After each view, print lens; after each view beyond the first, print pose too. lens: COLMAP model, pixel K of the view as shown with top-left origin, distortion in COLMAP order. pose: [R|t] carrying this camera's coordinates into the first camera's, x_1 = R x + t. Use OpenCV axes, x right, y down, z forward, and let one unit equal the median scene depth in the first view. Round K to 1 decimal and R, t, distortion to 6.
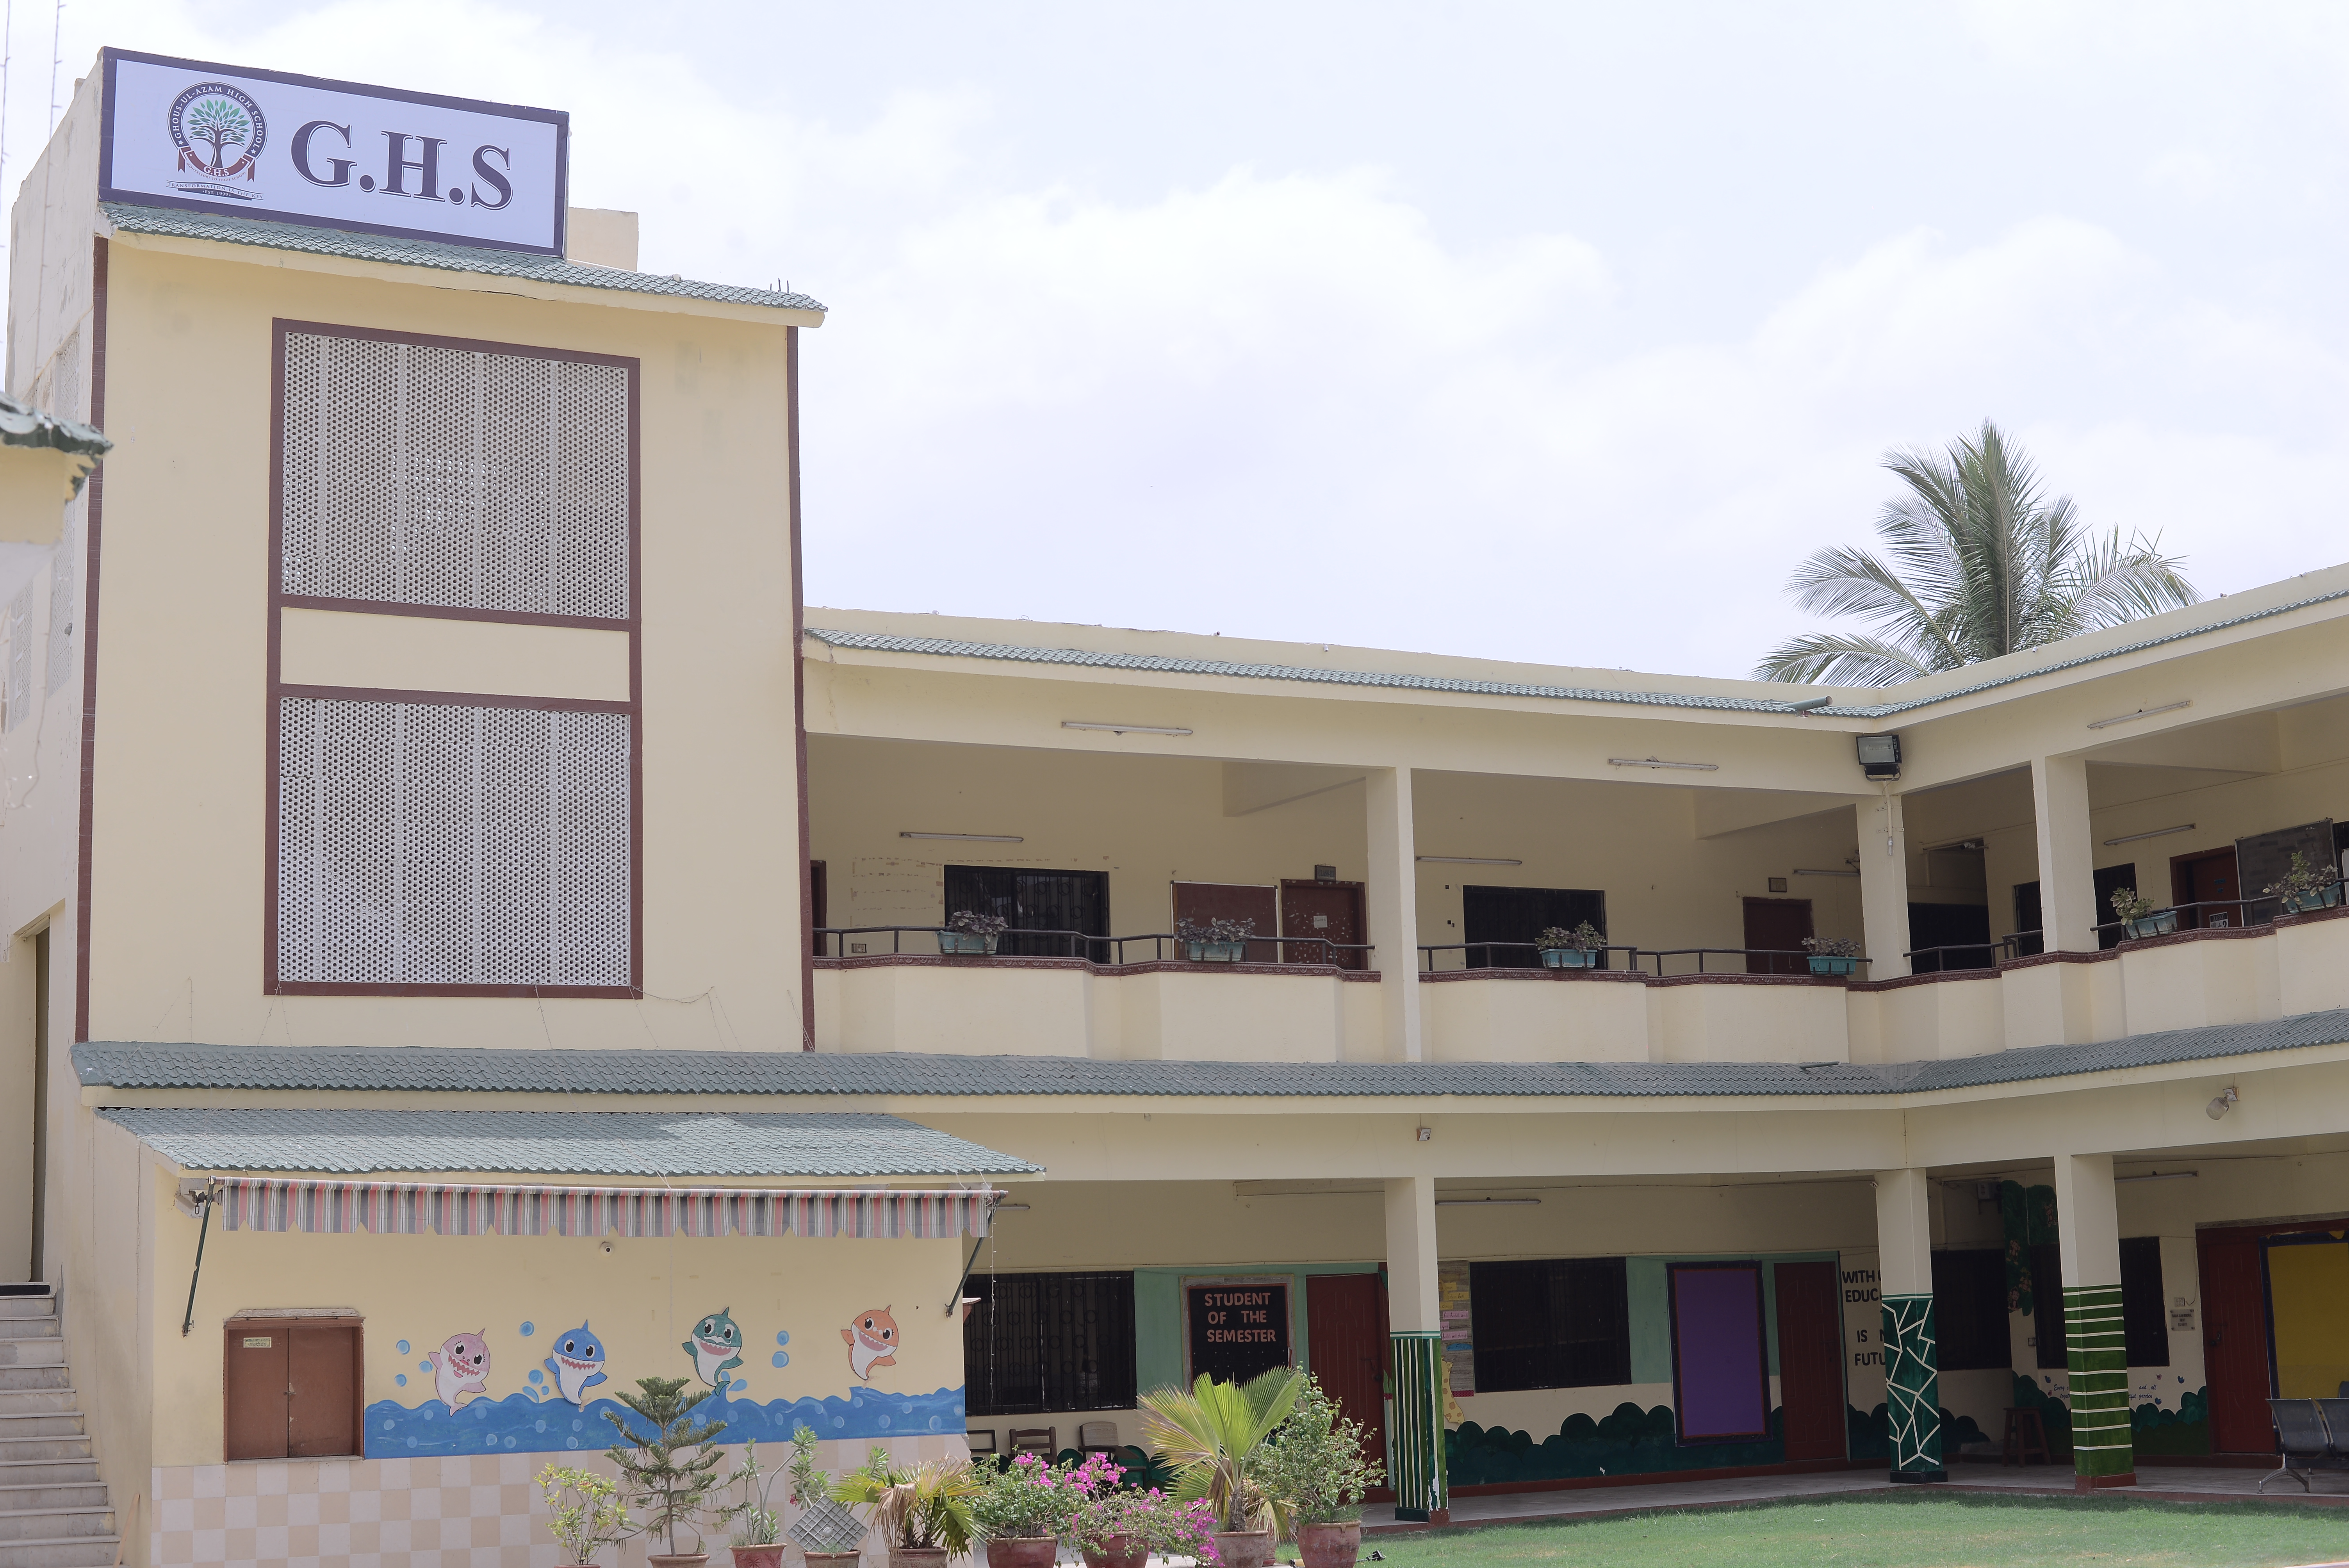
lens RADIAL K [[3397.9, 0, 1174.5], [0, 3397.9, 784.0], [0, 0, 1]] dist [-0.109344, 0.039571]
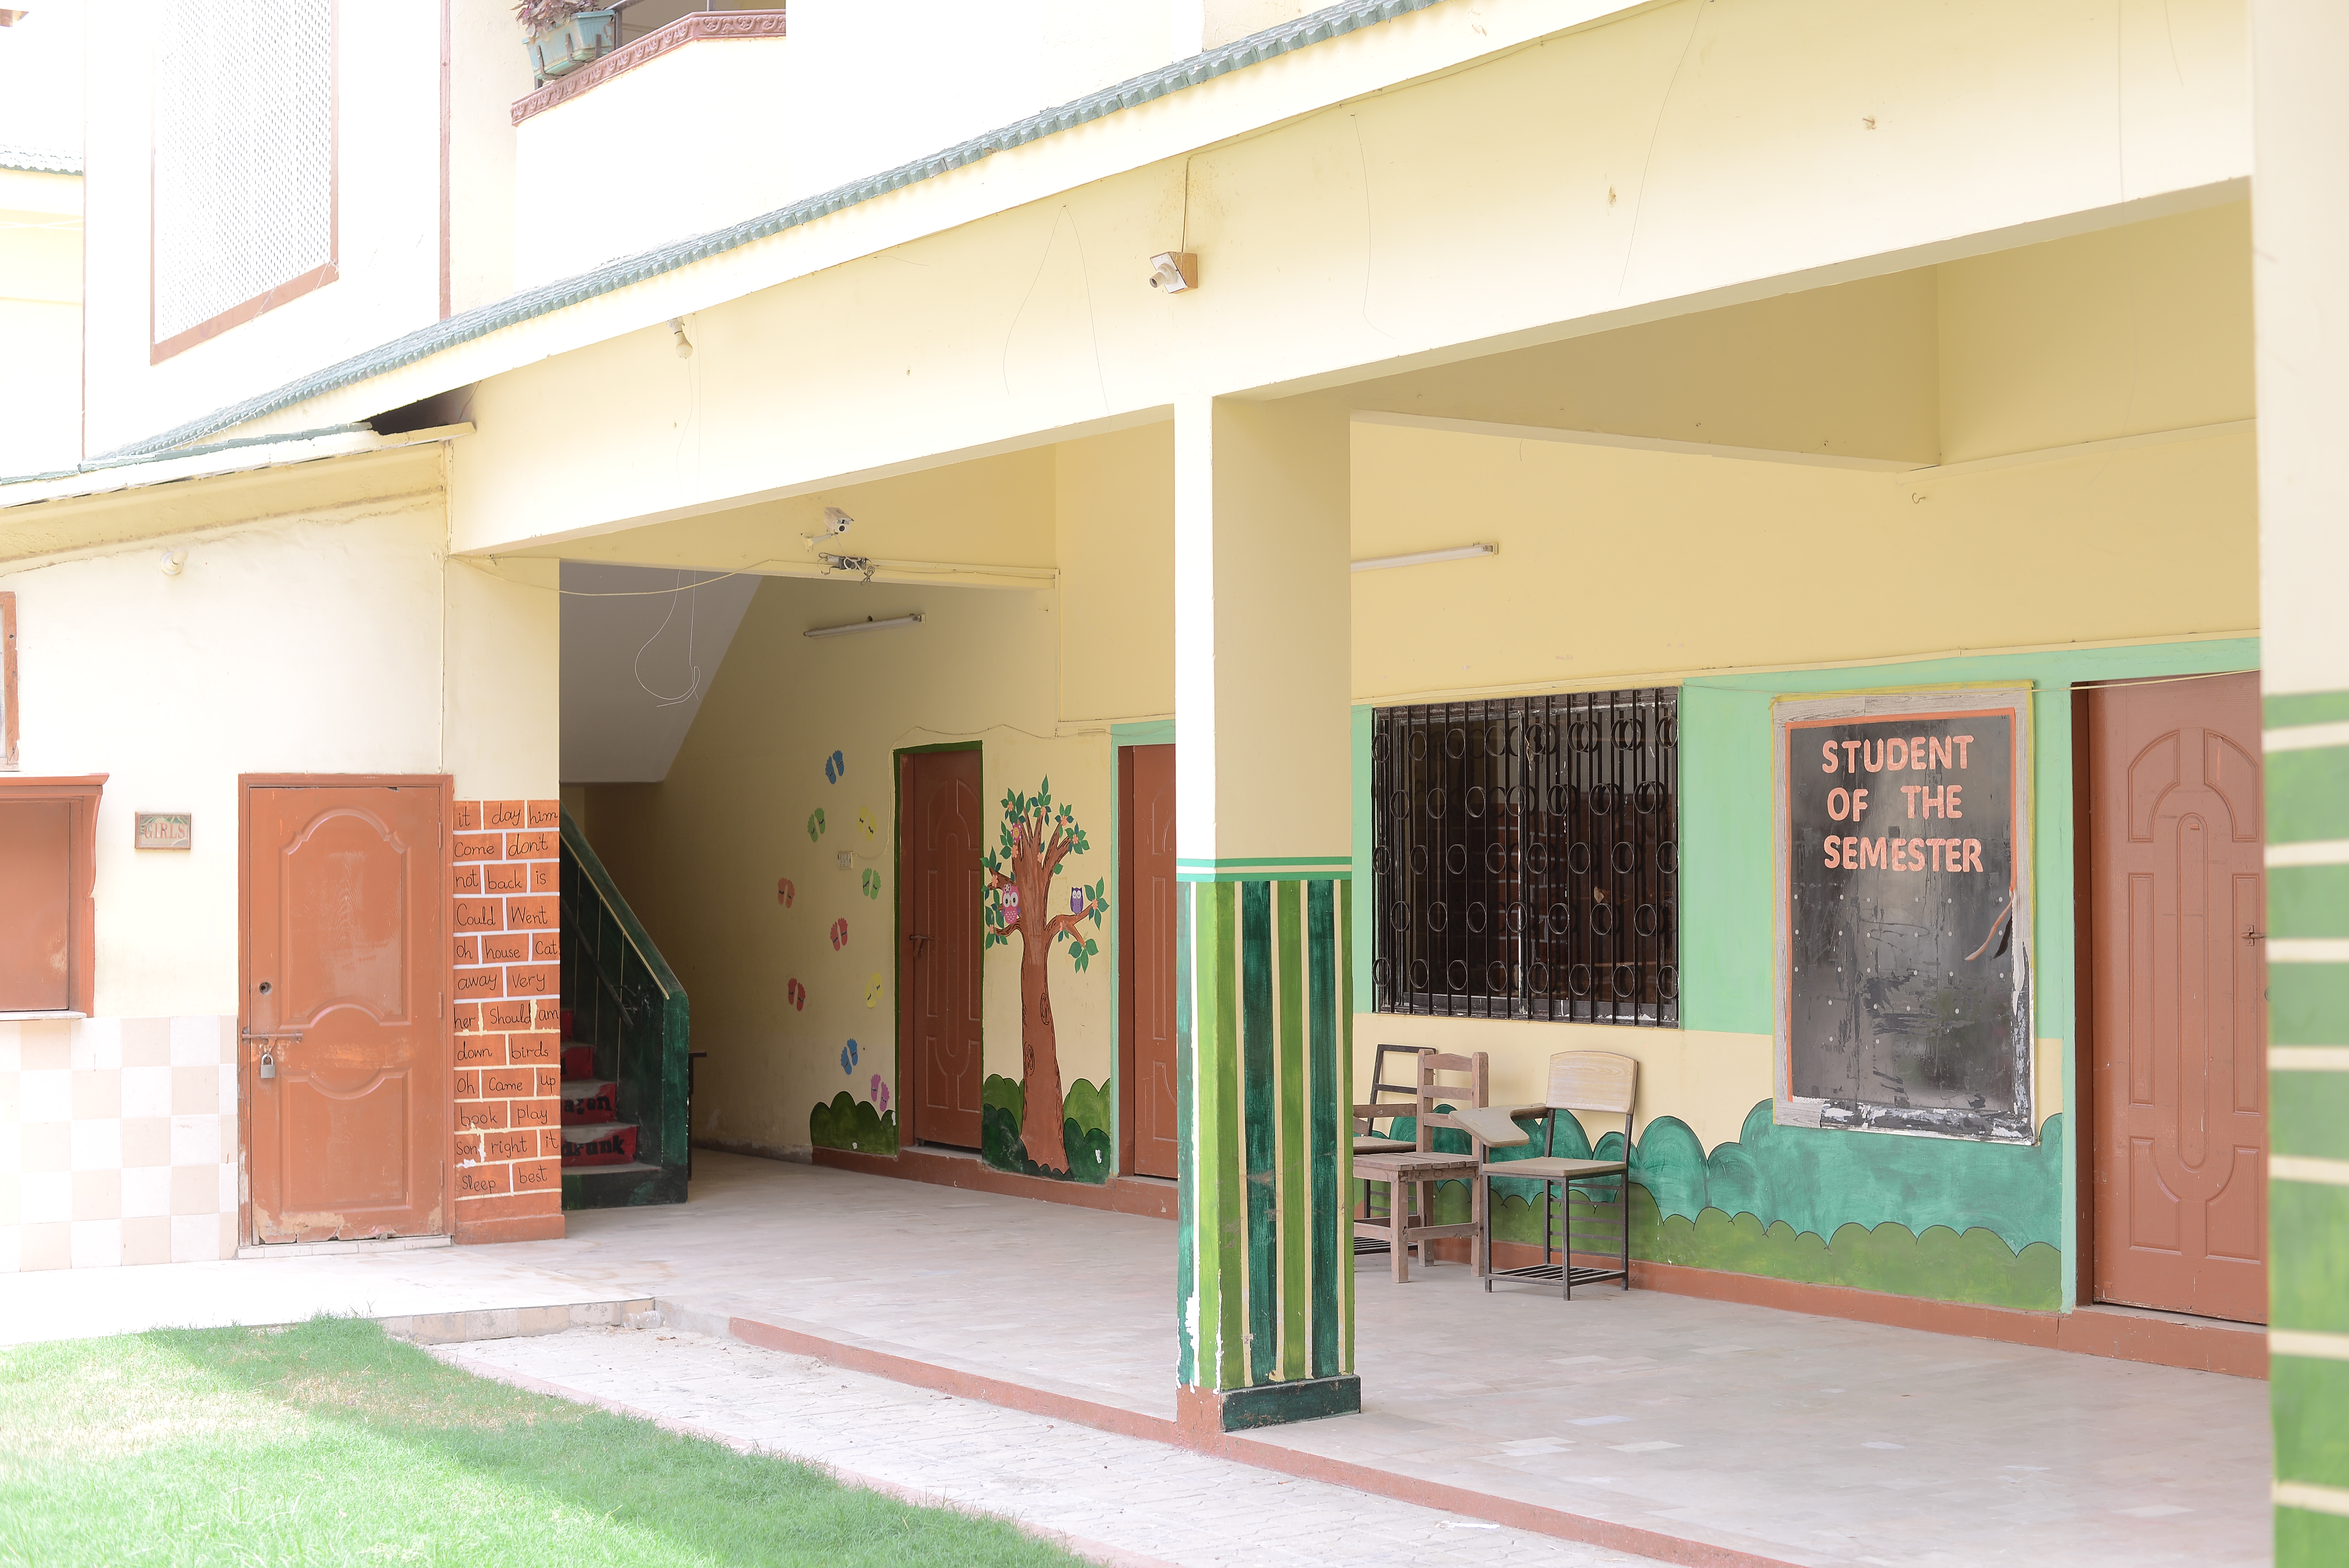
lens RADIAL K [[3397.9, 0, 1174.5], [0, 3397.9, 784.0], [0, 0, 1]] dist [-0.109344, 0.039571]
pose [[0.101583, 0.005620, -0.994811, 0.373762], [0.162090, 0.986528, 0.022125, 0.133918], [0.981533, -0.163496, 0.099304, 0.883474]]
